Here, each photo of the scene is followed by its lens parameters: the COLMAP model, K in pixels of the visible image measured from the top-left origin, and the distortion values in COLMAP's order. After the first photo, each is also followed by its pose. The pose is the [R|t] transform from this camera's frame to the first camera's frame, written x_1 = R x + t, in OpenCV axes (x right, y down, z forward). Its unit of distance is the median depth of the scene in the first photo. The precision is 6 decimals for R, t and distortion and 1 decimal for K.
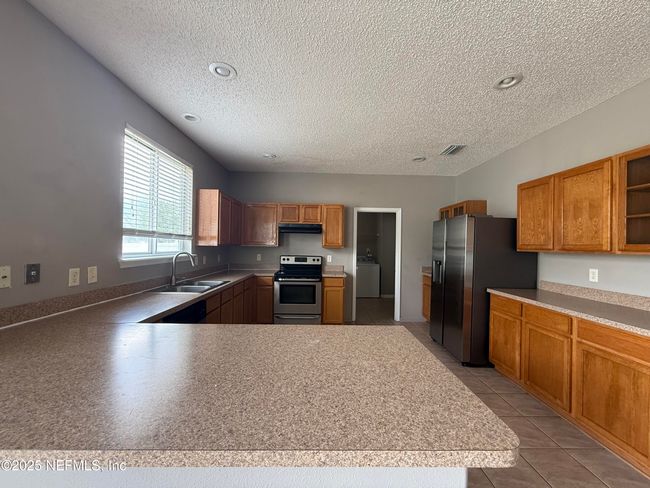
lens RADIAL K [[260.5, 0, 324.9], [0, 260.5, 244.3], [0, 0, 1]] dist [-0.000348, 0.000622]
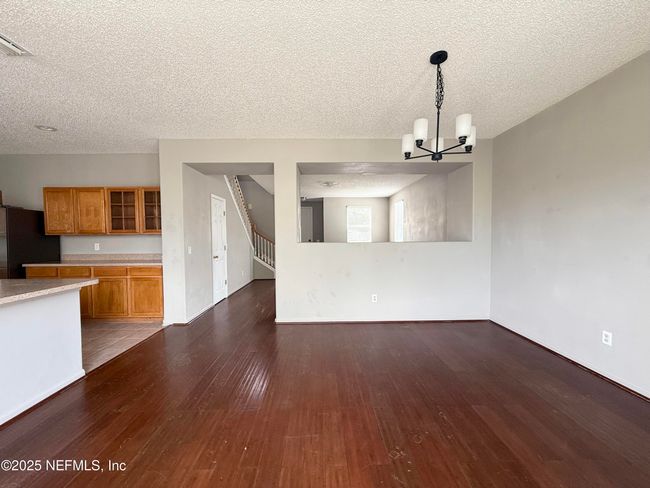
lens RADIAL K [[260.5, 0, 324.7], [0, 260.5, 243.4], [0, 0, 1]] dist [-0.000348, 0.000622]
pose [[0.002682, -0.052671, 0.998608, -0.594576], [0.001152, 0.998611, 0.052668, -0.000288], [-0.999996, 0.001009, 0.002739, -0.457120]]
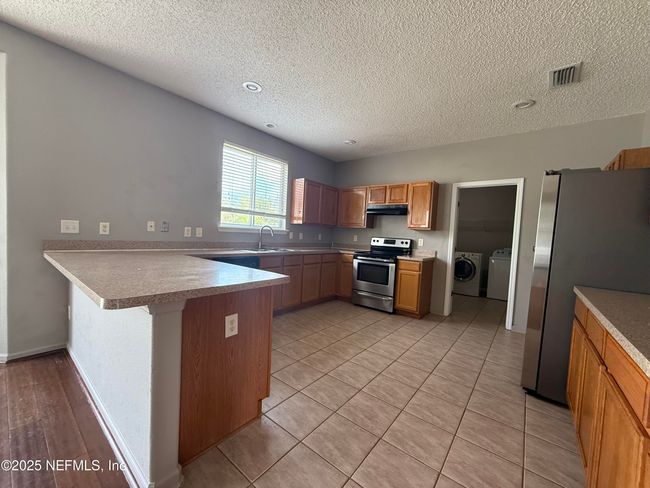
lens RADIAL K [[260.5, 0, 323.3], [0, 260.5, 244.4], [0, 0, 1]] dist [-0.000348, 0.000622]
pose [[0.765871, 0.049216, -0.641108, 0.485158], [-0.035125, 0.998780, 0.034712, 0.059974], [0.642034, -0.004066, 0.766665, 0.111037]]
